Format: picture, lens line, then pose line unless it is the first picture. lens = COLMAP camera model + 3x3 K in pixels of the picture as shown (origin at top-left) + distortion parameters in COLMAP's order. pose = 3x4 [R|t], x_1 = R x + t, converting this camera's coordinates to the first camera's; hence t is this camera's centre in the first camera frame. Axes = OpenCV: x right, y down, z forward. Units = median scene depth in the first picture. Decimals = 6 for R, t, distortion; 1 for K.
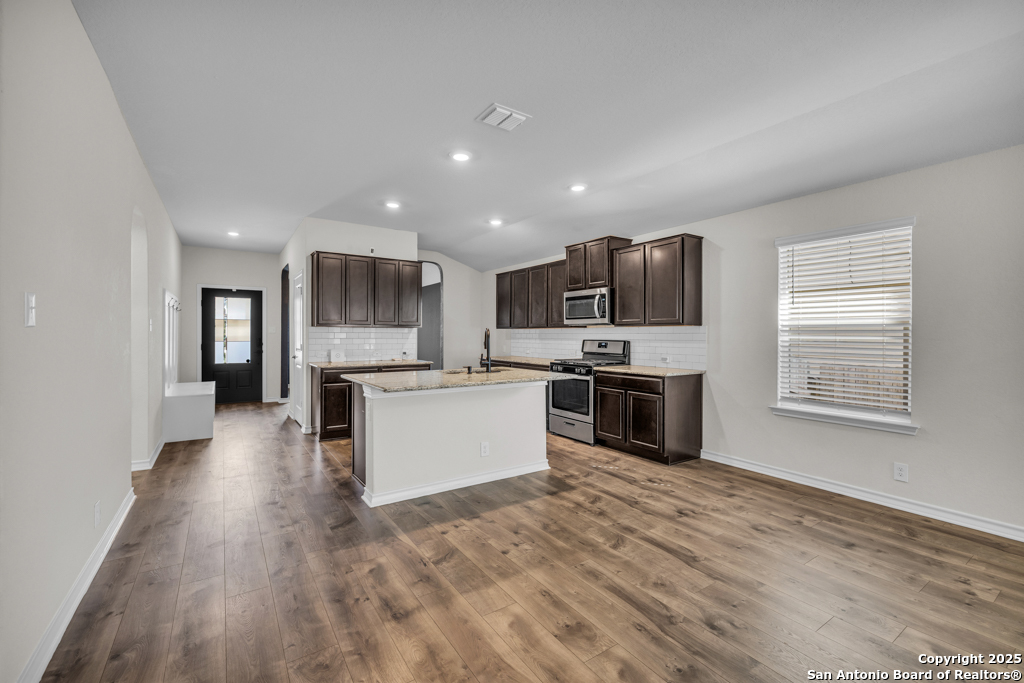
lens RADIAL K [[434.1, 0, 506.1], [0, 434.1, 333.5], [0, 0, 1]] dist [-0.000335, 0.000776]
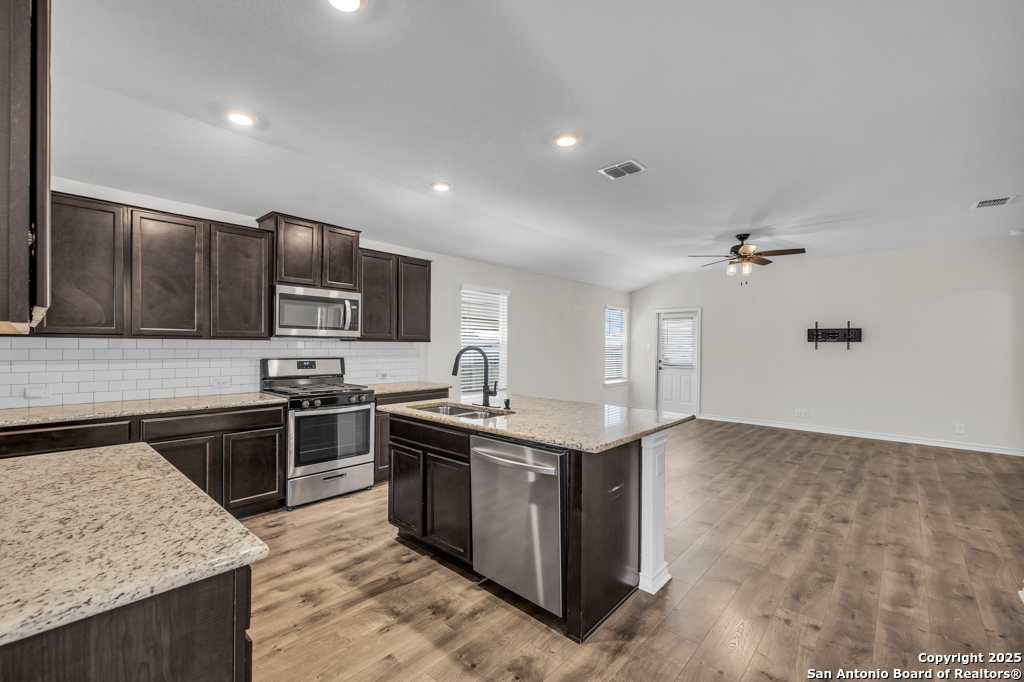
lens RADIAL K [[434.1, 0, 502.6], [0, 434.1, 349.6], [0, 0, 1]] dist [-0.000335, 0.000776]
pose [[-0.239948, -0.014841, 0.970672, -0.667292], [-0.012568, 0.999847, 0.012181, -0.014486], [-0.970704, -0.009277, -0.240097, 0.992873]]
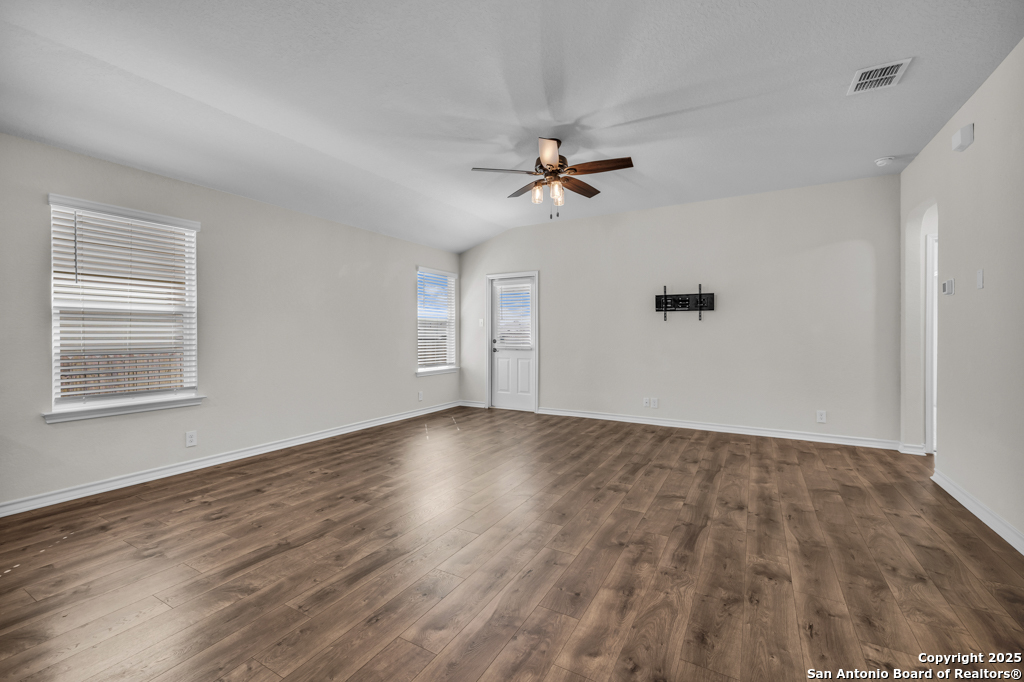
lens RADIAL K [[434.1, 0, 504.2], [0, 434.1, 335.1], [0, 0, 1]] dist [-0.000335, 0.000776]
pose [[-0.445310, -0.007723, 0.895343, -0.341146], [-0.002714, 0.999970, 0.007275, 0.019523], [-0.895372, 0.000810, -0.445317, 0.510655]]
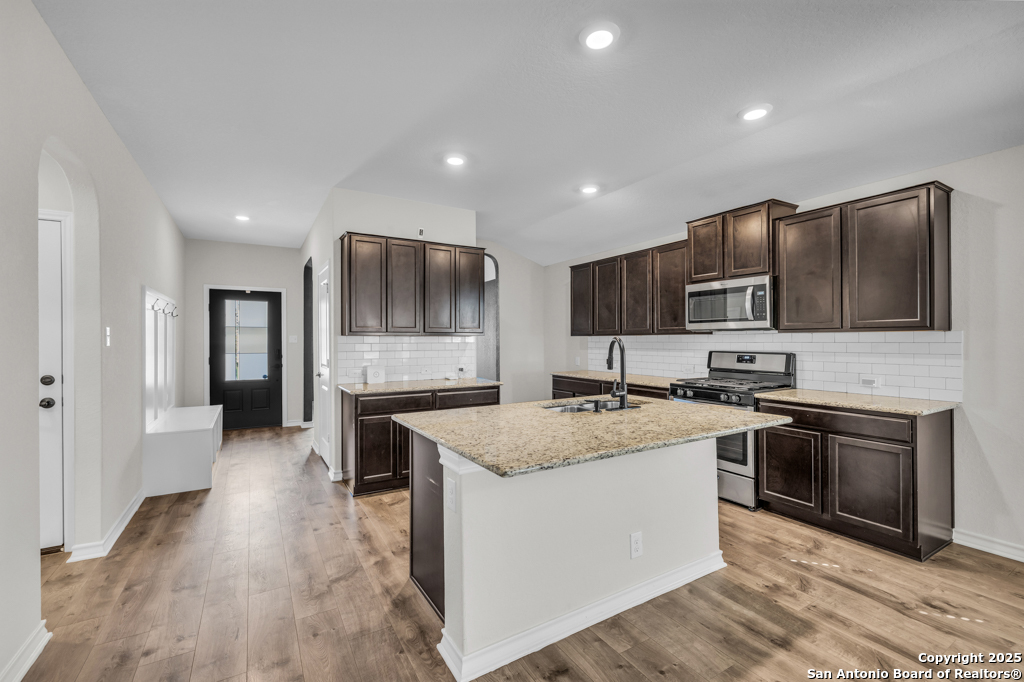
lens RADIAL K [[434.1, 0, 504.2], [0, 434.1, 339.0], [0, 0, 1]] dist [-0.000335, 0.000776]
pose [[0.998517, -0.006685, -0.054031, -0.151796], [0.006662, 0.999978, -0.000599, -0.009348], [0.054034, 0.000239, 0.998539, 0.320032]]
